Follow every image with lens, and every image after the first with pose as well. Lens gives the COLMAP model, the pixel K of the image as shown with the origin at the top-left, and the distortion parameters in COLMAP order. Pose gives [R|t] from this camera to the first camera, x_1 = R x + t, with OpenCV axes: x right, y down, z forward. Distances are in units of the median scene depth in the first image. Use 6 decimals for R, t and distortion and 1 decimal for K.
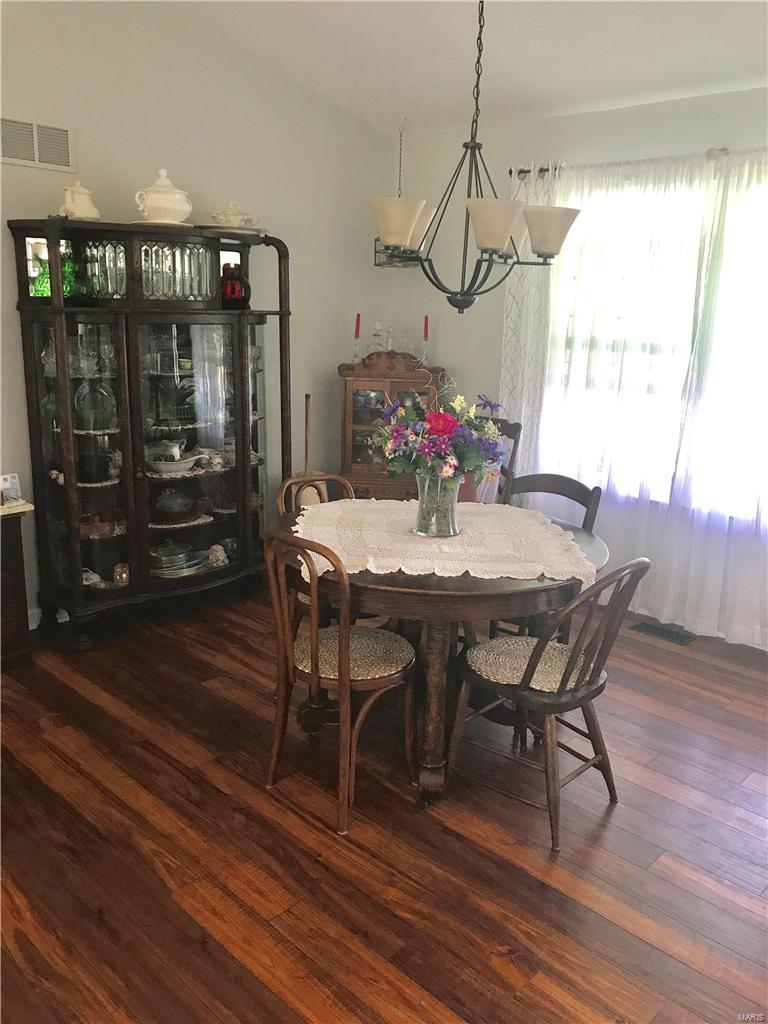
lens RADIAL K [[844.4, 0, 384.0], [0, 844.4, 512.0], [0, 0, 1]] dist [-0.005447, -0.012907]
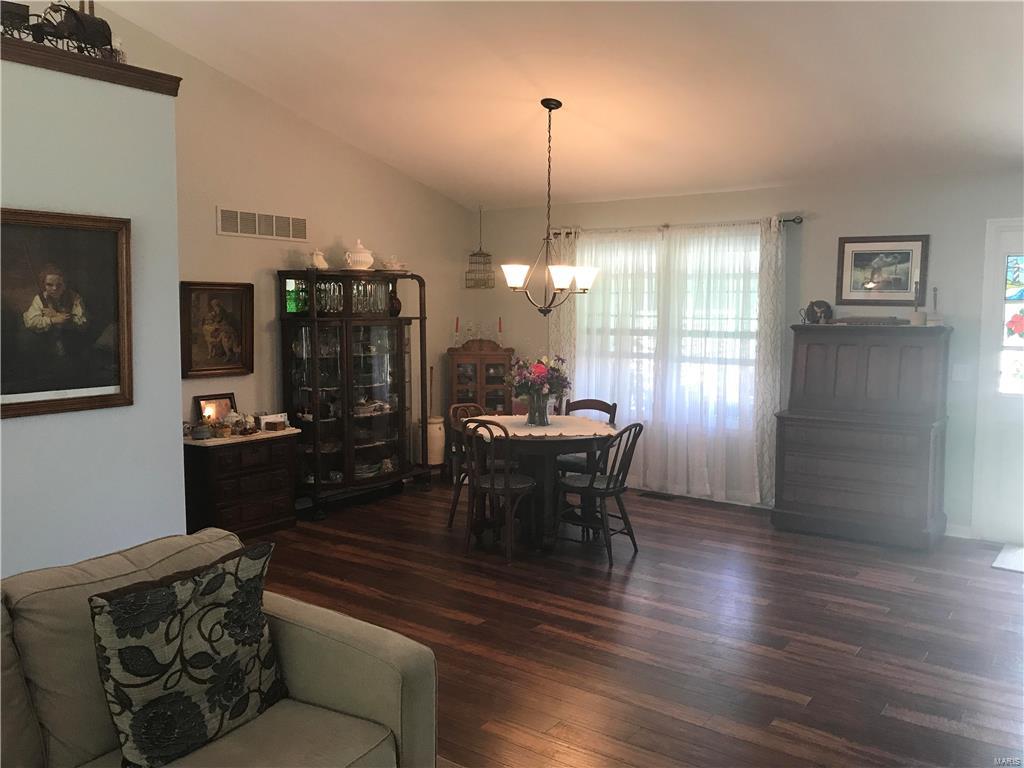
lens RADIAL K [[844.4, 0, 512.0], [0, 844.4, 384.0], [0, 0, 1]] dist [-0.005447, -0.012907]
pose [[0.987984, -0.036230, 0.150252, -0.222959], [0.057485, 0.988534, -0.139626, 0.153478], [-0.143471, 0.146586, 0.978738, -0.718814]]
